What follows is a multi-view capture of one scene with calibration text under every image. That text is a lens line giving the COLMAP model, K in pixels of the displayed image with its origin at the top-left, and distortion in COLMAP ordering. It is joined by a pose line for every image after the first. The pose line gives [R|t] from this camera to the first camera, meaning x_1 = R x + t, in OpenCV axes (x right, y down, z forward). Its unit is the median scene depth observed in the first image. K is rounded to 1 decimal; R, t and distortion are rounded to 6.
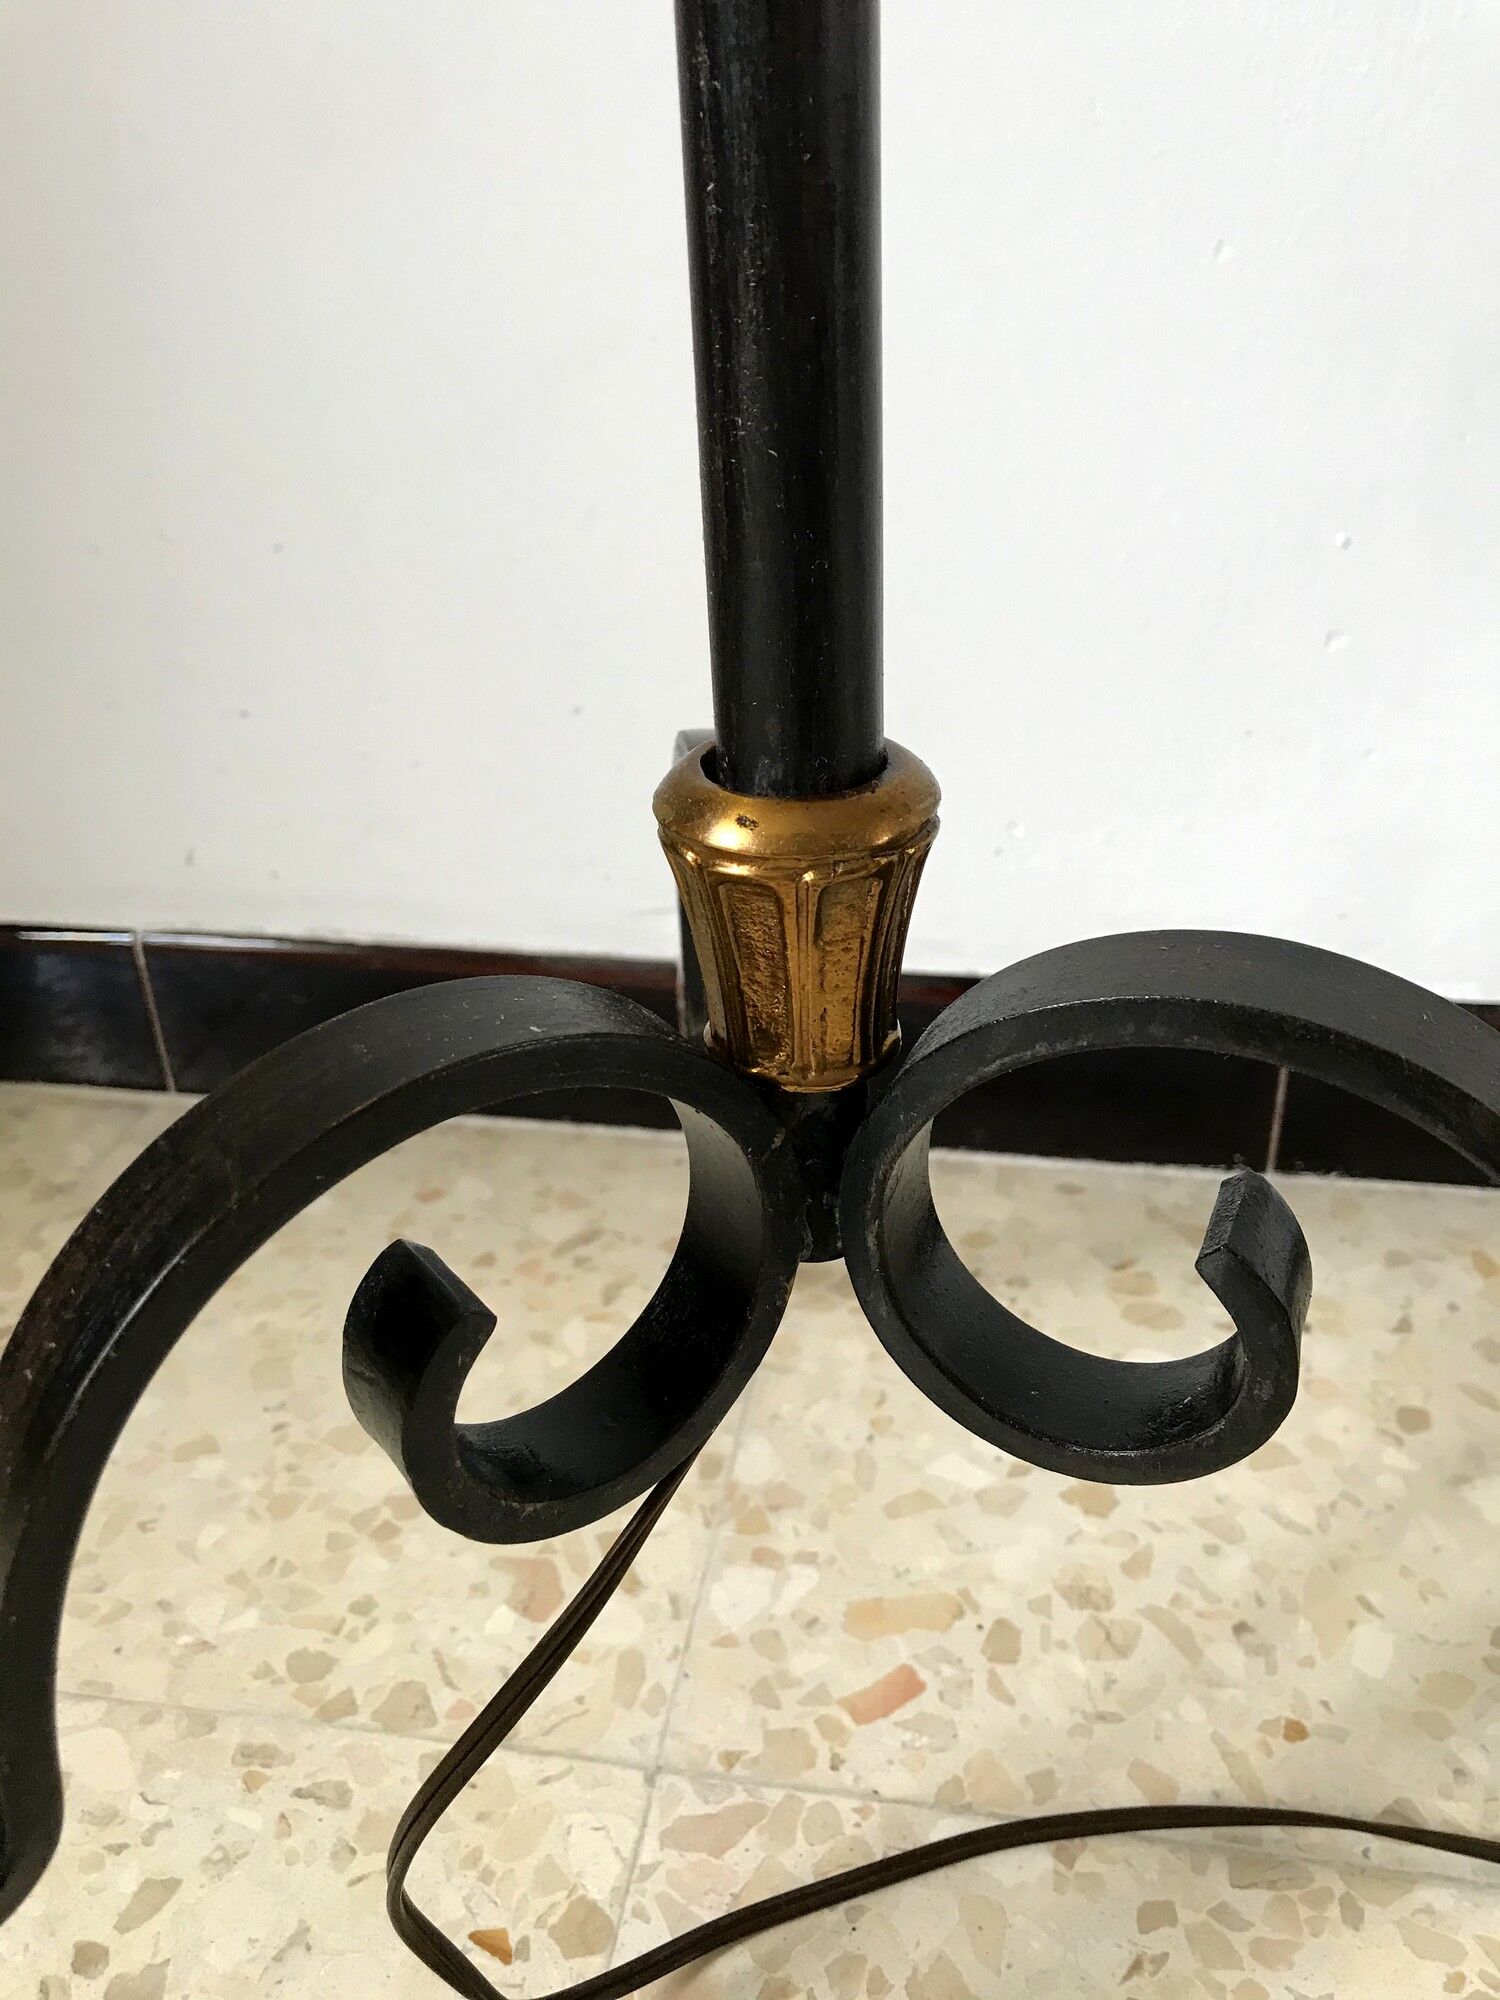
lens RADIAL K [[1666.9, 0, 739.3], [0, 1666.9, 993.4], [0, 0, 1]] dist [0.009897, -0.026076]
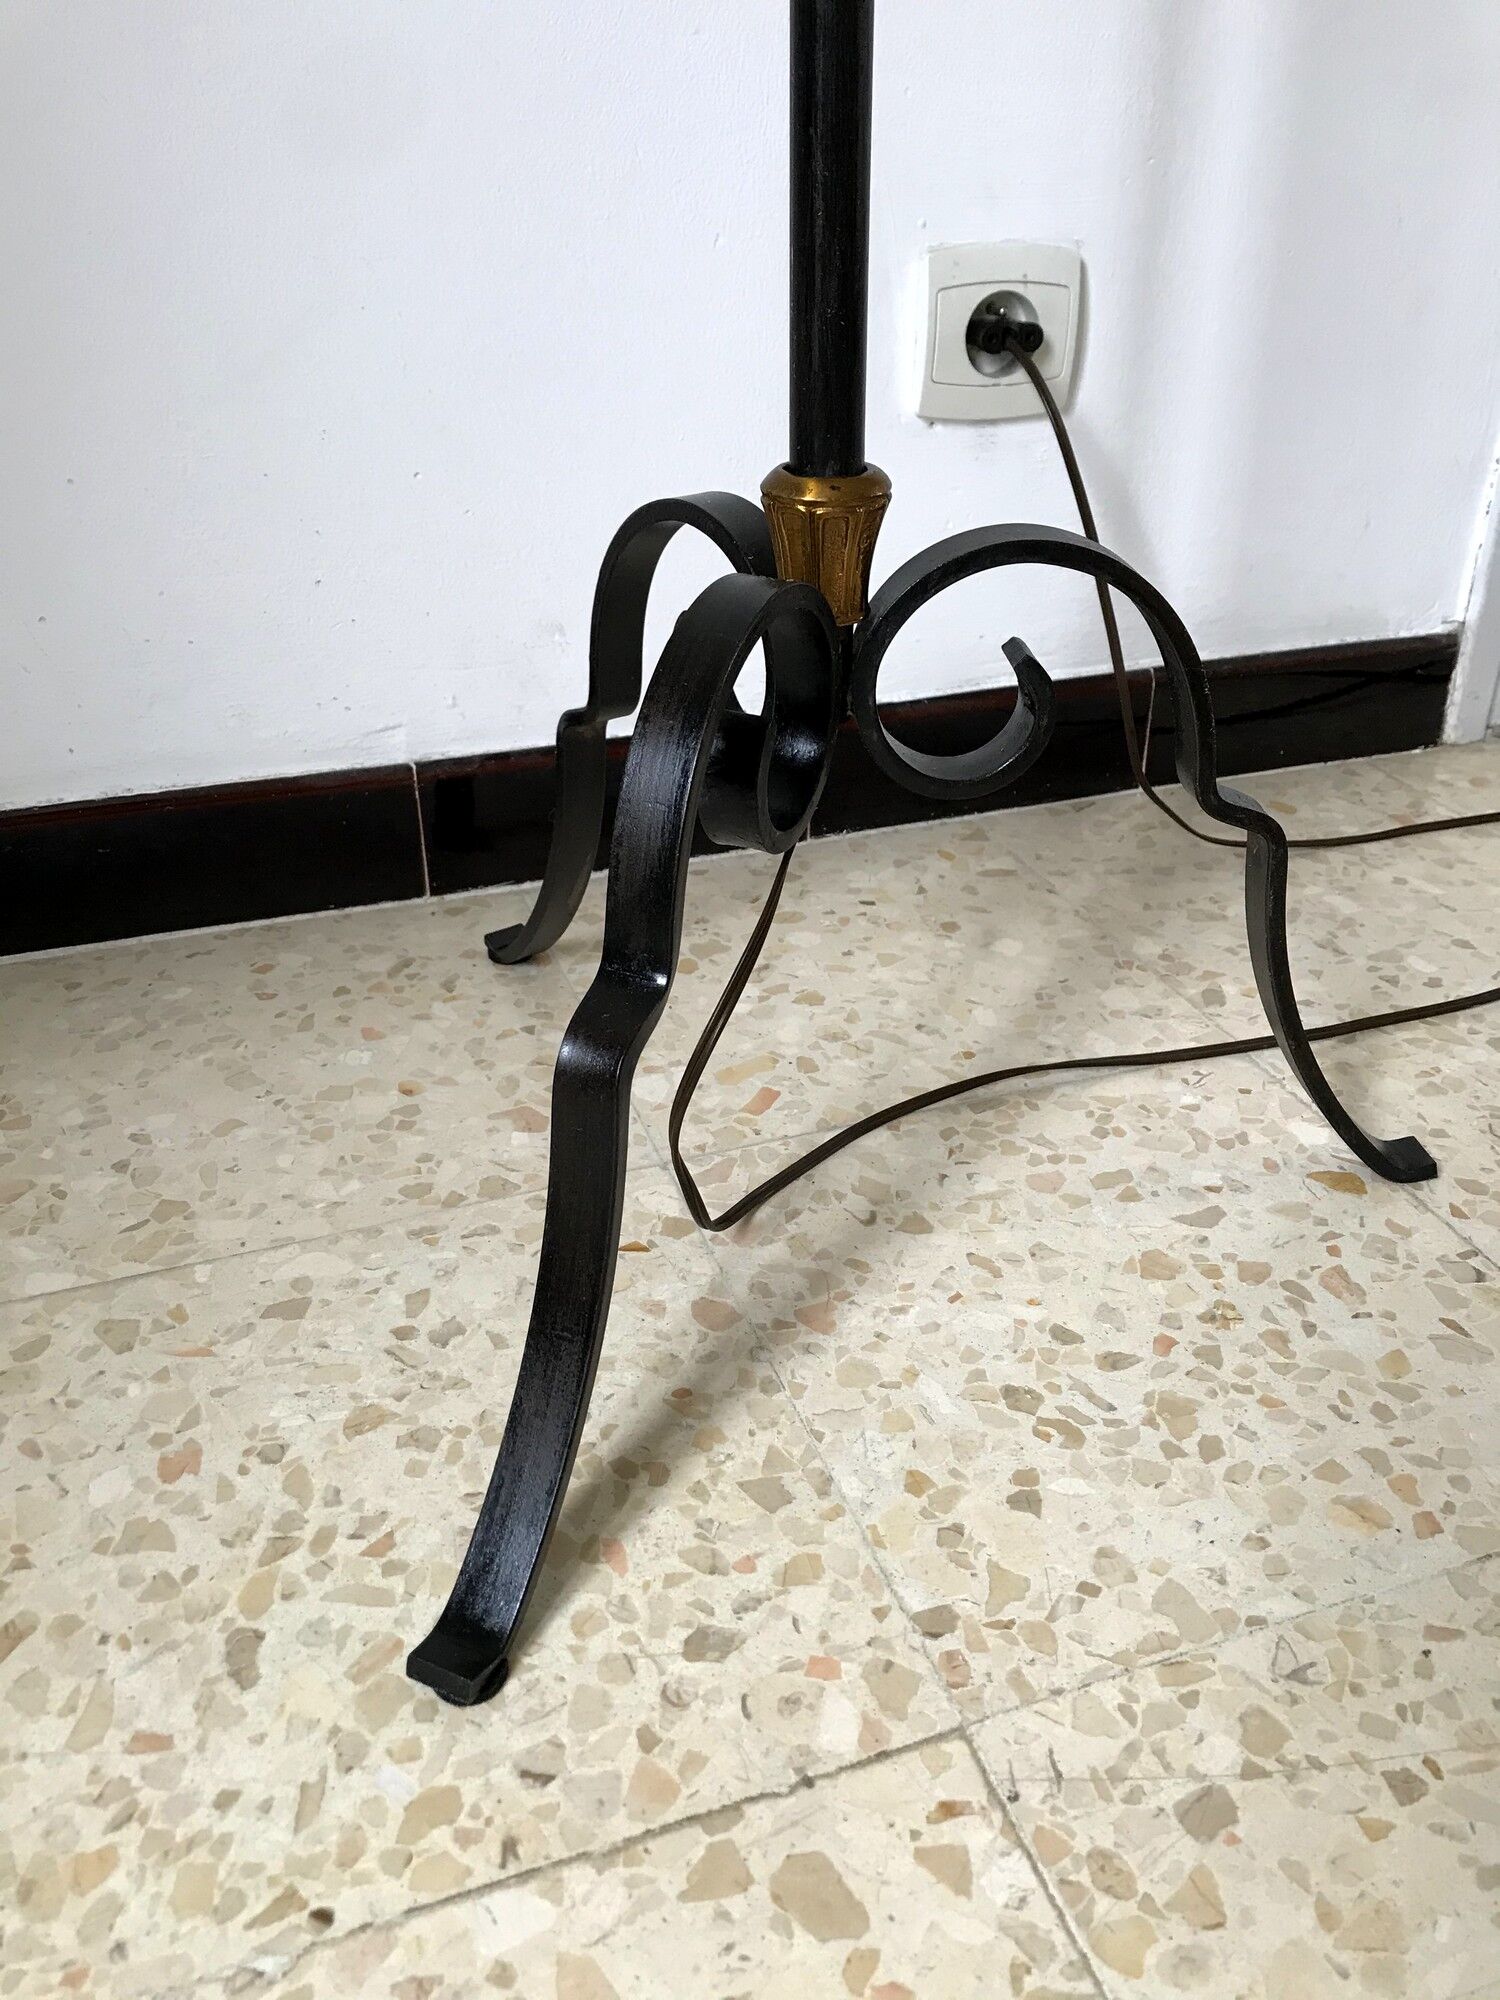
lens RADIAL K [[1666.9, 0, 741.5], [0, 1666.9, 1013.4], [0, 0, 1]] dist [0.009897, -0.026076]
pose [[0.866892, -0.218816, 0.447904, -0.673454], [0.215567, 0.974707, 0.058959, 0.233232], [-0.449476, 0.045443, 0.892136, -0.503278]]
